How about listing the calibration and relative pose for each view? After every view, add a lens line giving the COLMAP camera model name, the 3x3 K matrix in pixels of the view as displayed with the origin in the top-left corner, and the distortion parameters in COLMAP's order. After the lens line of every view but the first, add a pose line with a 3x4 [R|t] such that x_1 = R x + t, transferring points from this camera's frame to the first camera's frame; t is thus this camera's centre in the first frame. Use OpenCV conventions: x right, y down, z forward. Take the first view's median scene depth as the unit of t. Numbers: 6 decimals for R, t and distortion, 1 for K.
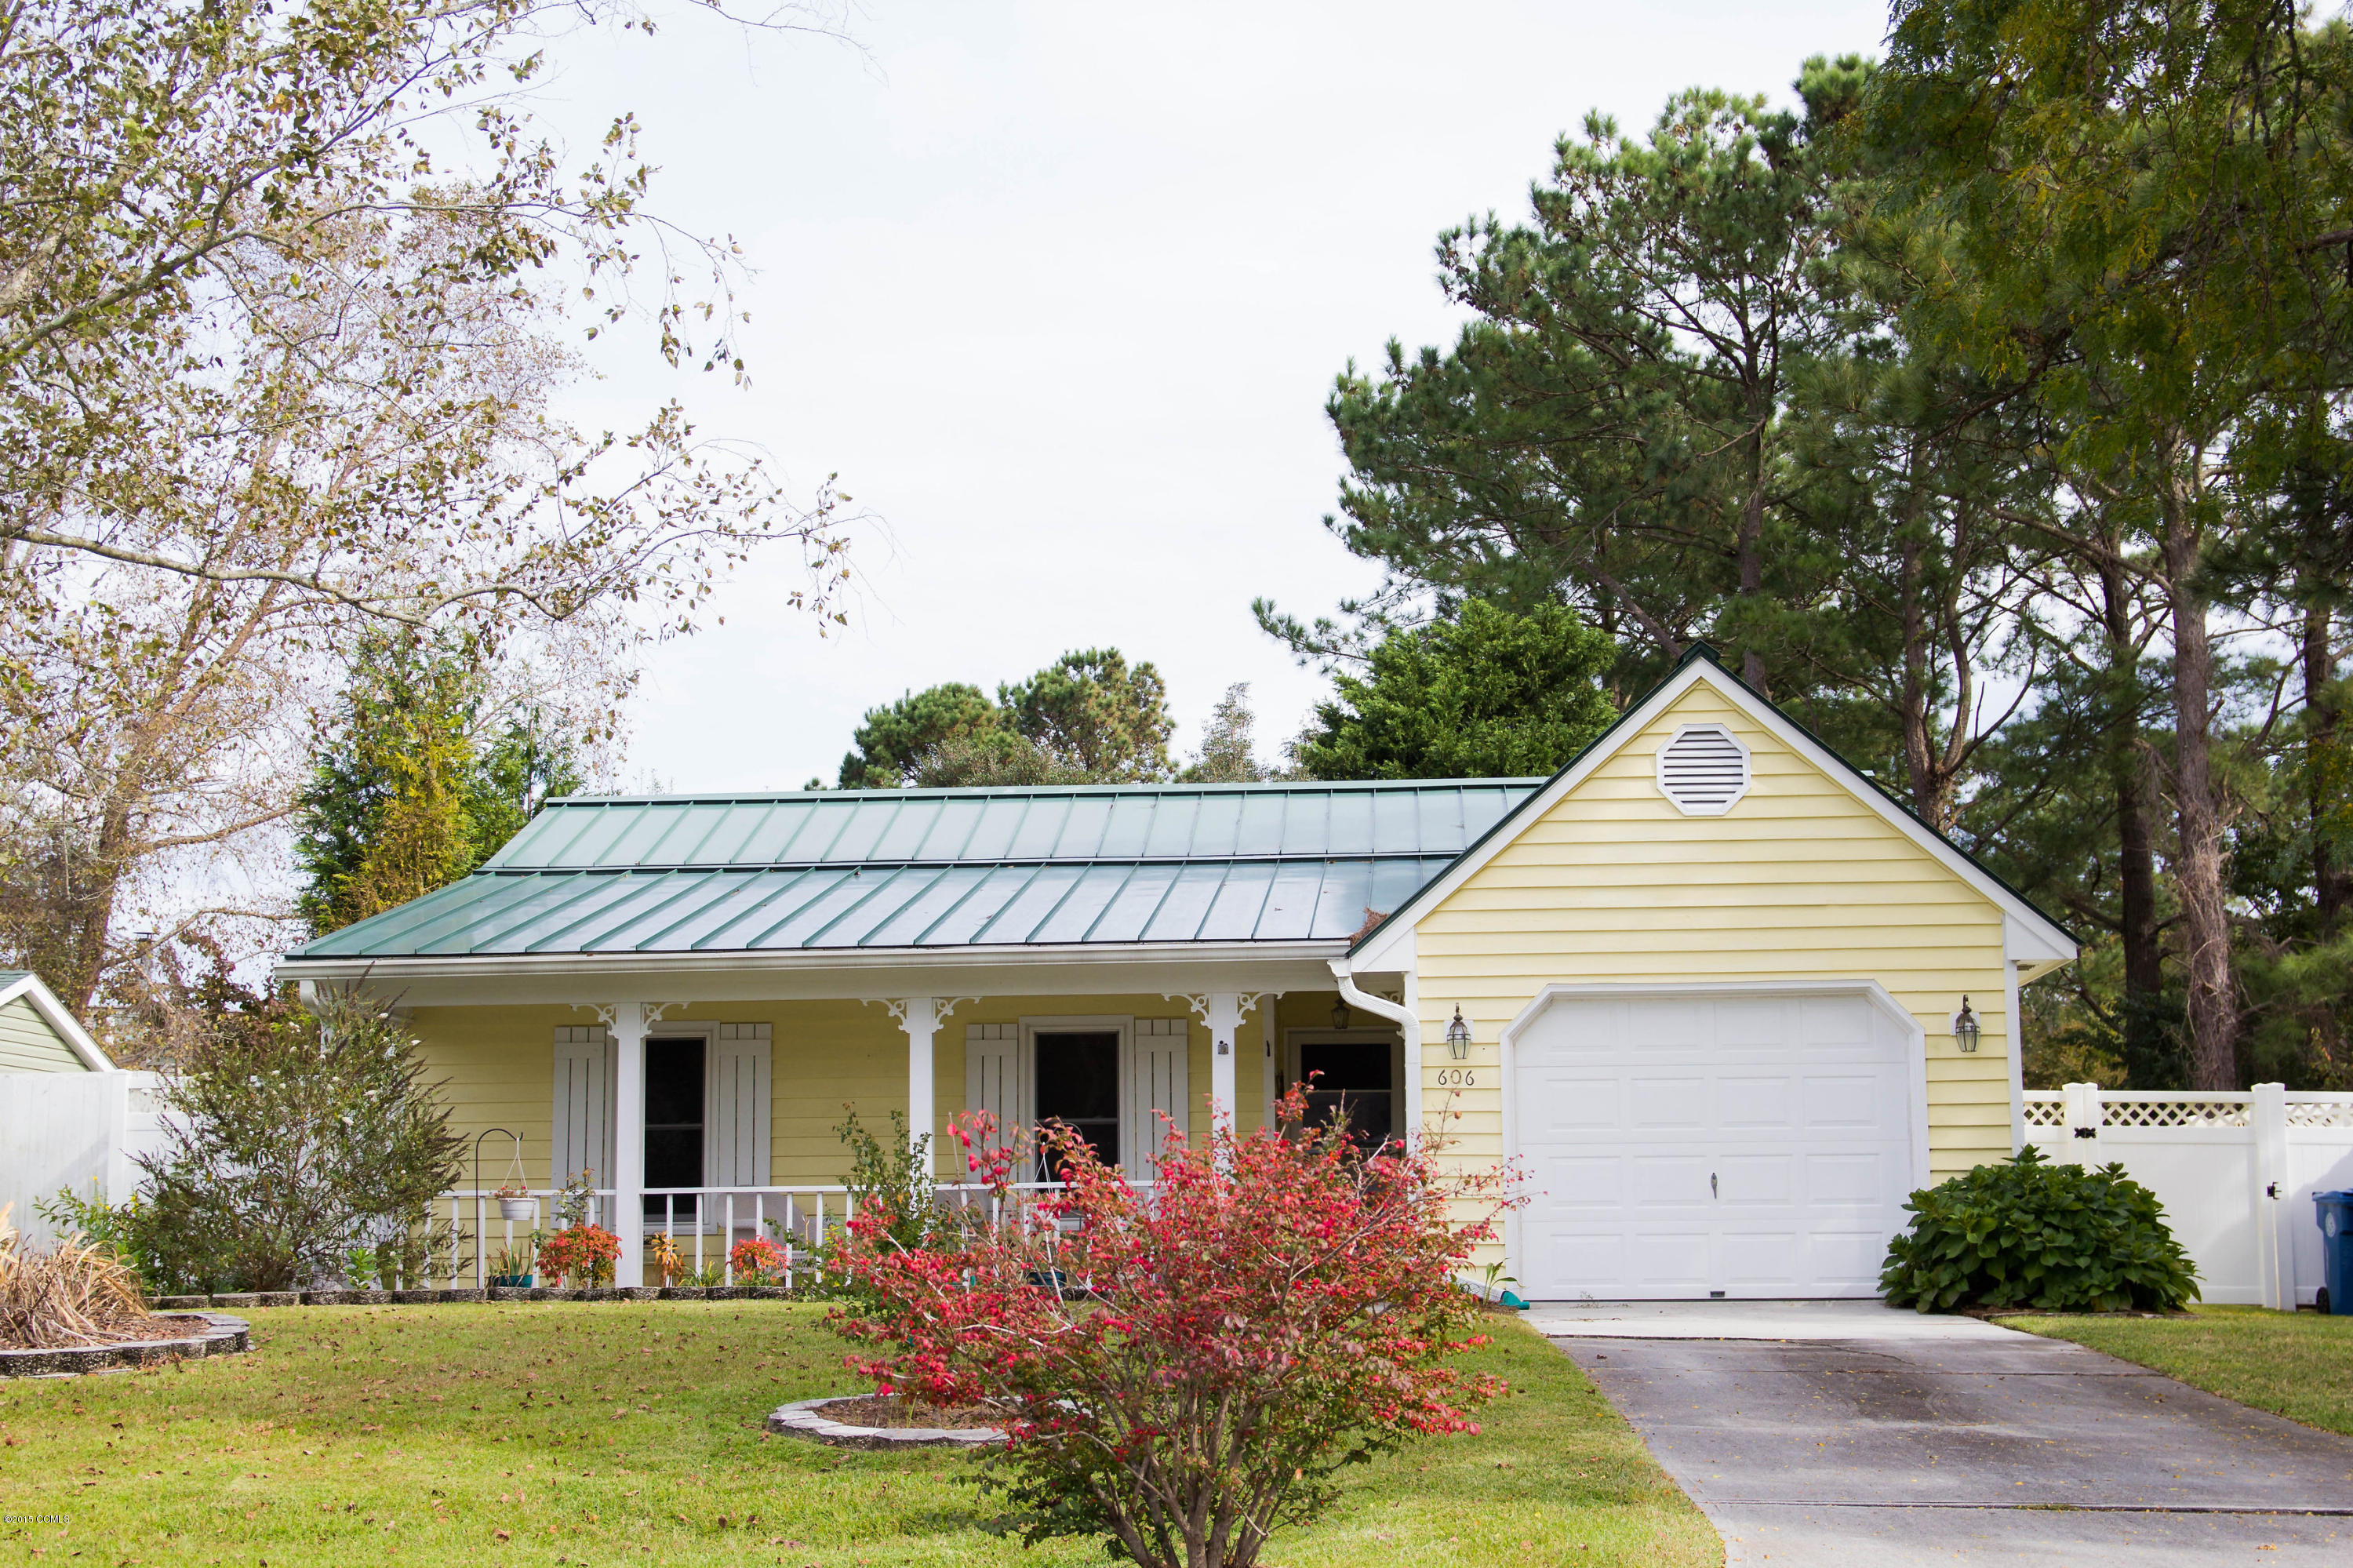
lens RADIAL K [[3336.8, 0, 1175.7], [0, 3336.8, 807.0], [0, 0, 1]] dist [0.027308, 0.139828]
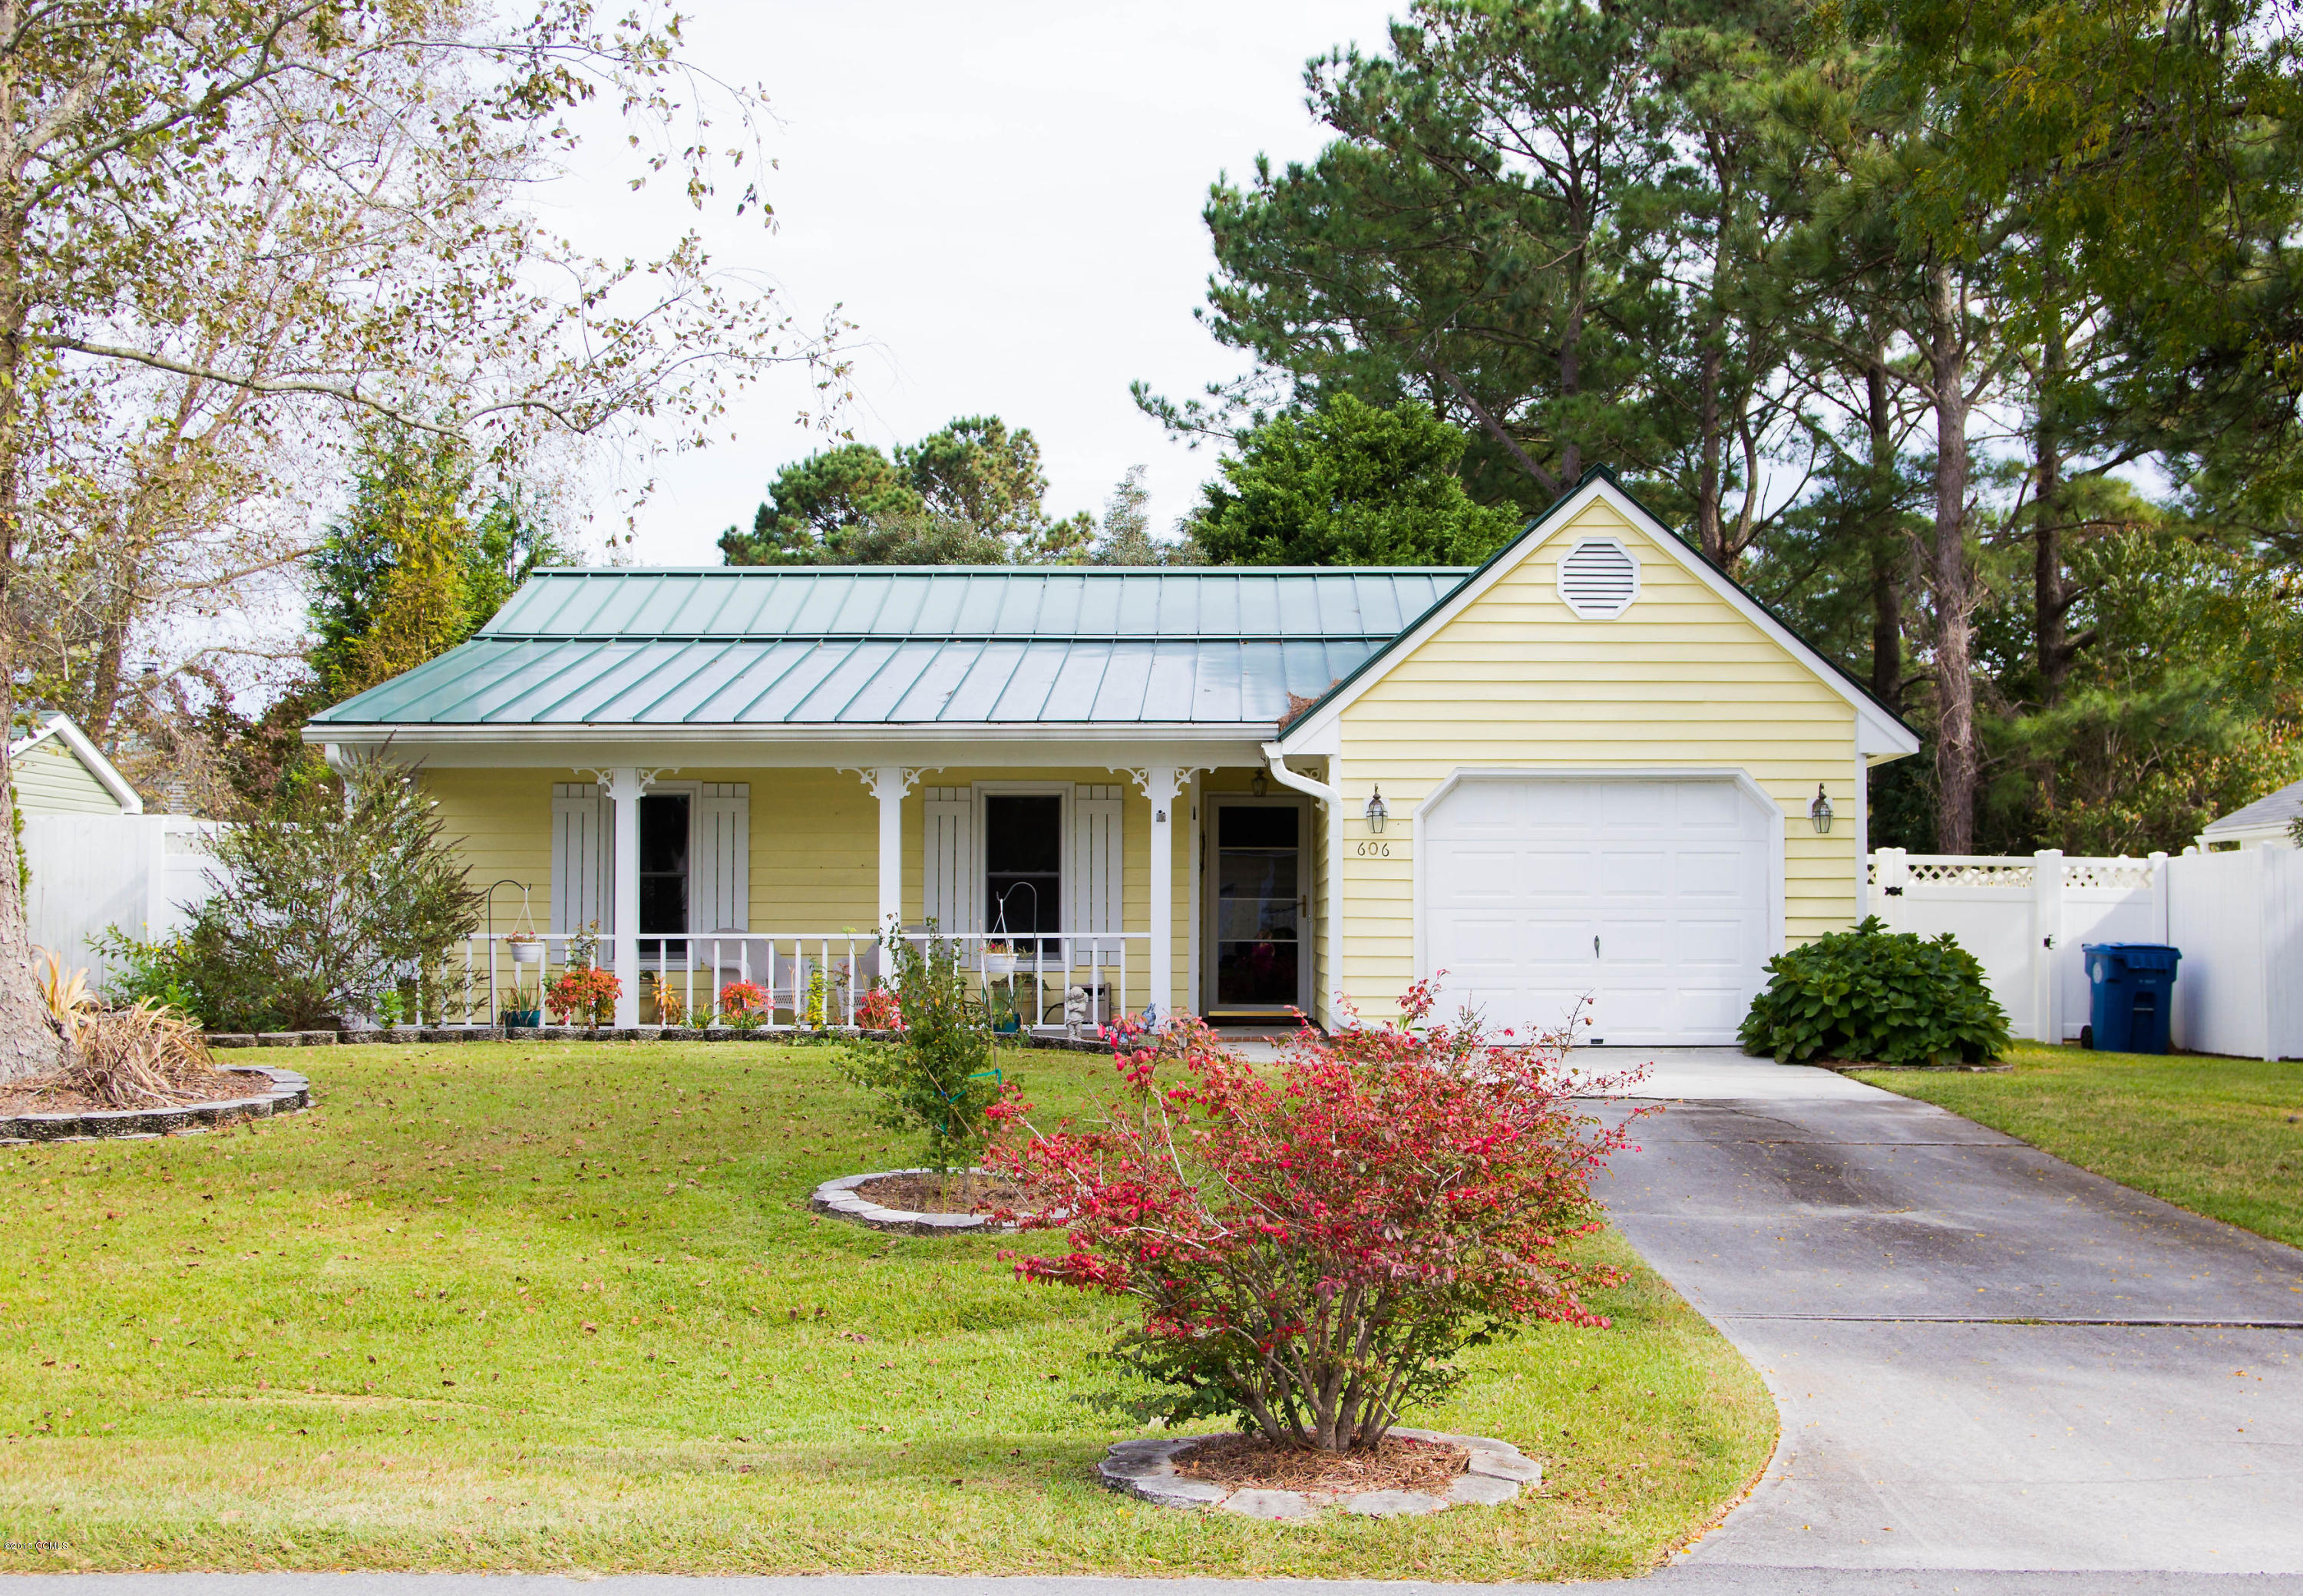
lens RADIAL K [[2852.2, 0, 1213.5], [0, 2852.2, 851.9], [0, 0, 1]] dist [-0.019147, 0.086086]
pose [[0.997759, 0.012419, 0.065745, -0.030617], [-0.019346, 0.994199, 0.105802, -0.017438], [-0.064050, -0.106837, 0.992211, 0.045274]]
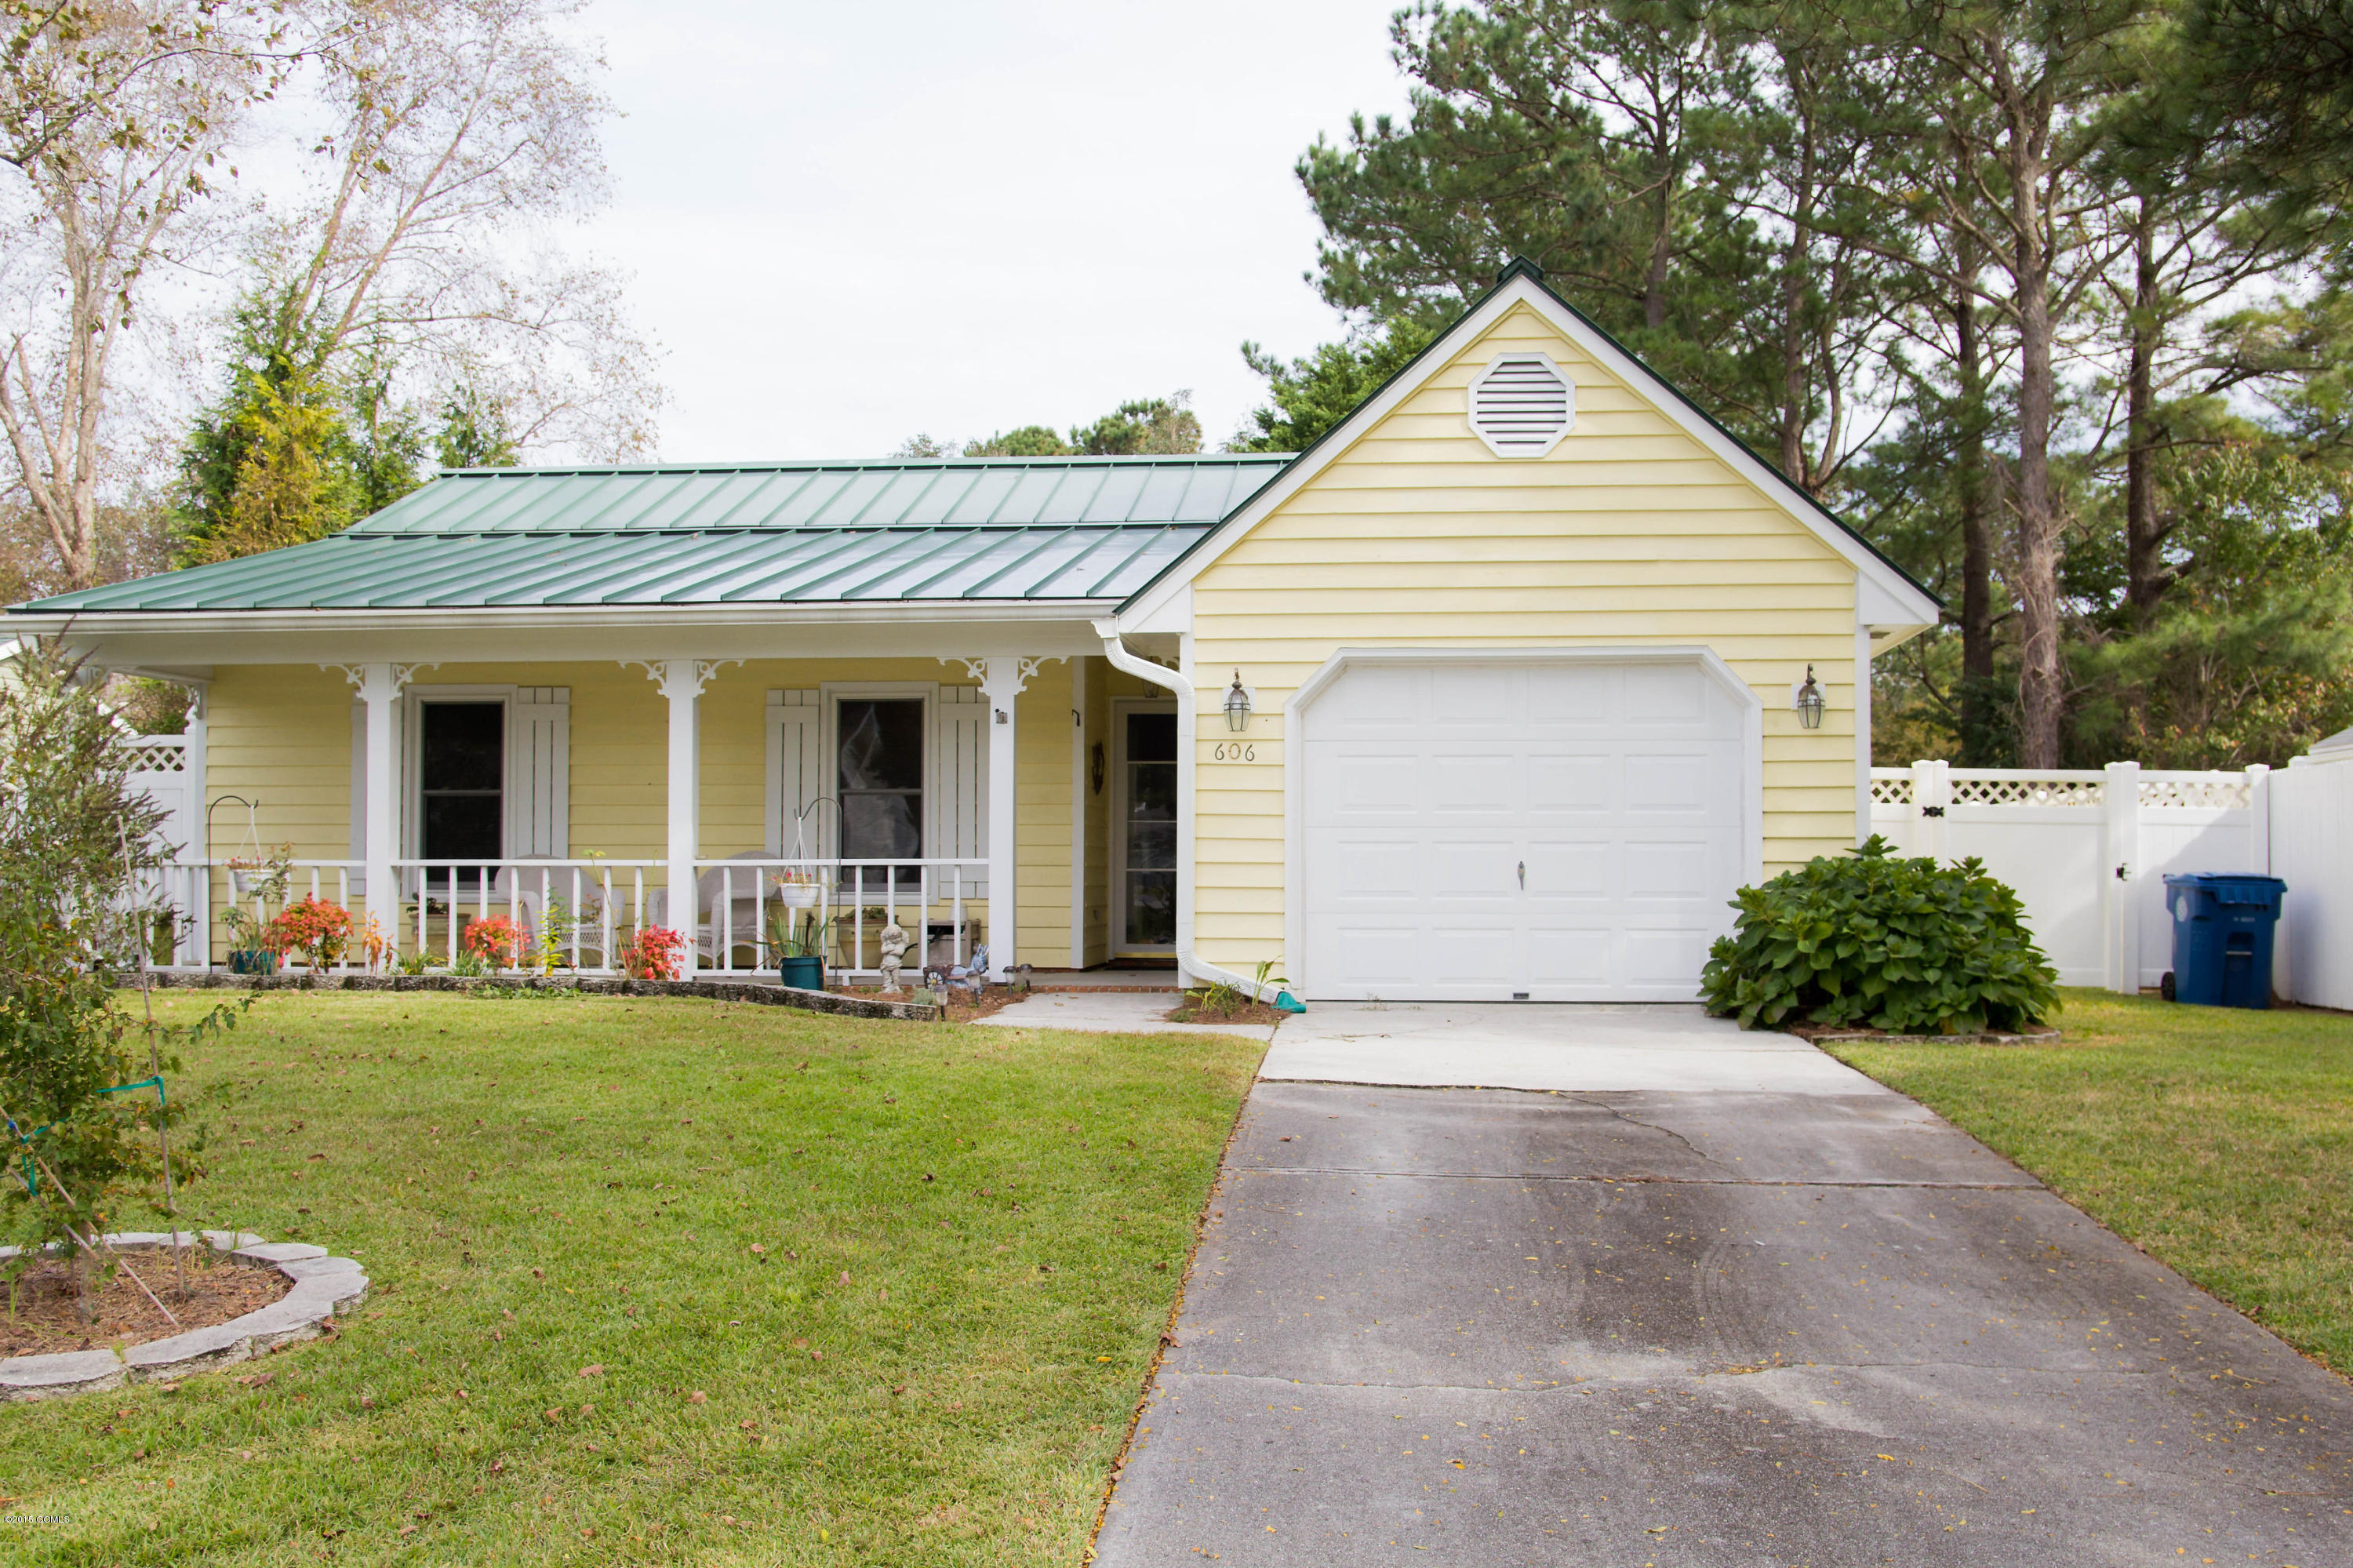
lens RADIAL K [[2445.1, 0, 1175.7], [0, 2445.1, 827.0], [0, 0, 1]] dist [-0.055972, 0.139435]
pose [[0.999450, 0.010612, -0.031433, 0.082300], [-0.006861, 0.993095, 0.117115, 0.022707], [0.032459, -0.116835, 0.992621, 0.323169]]
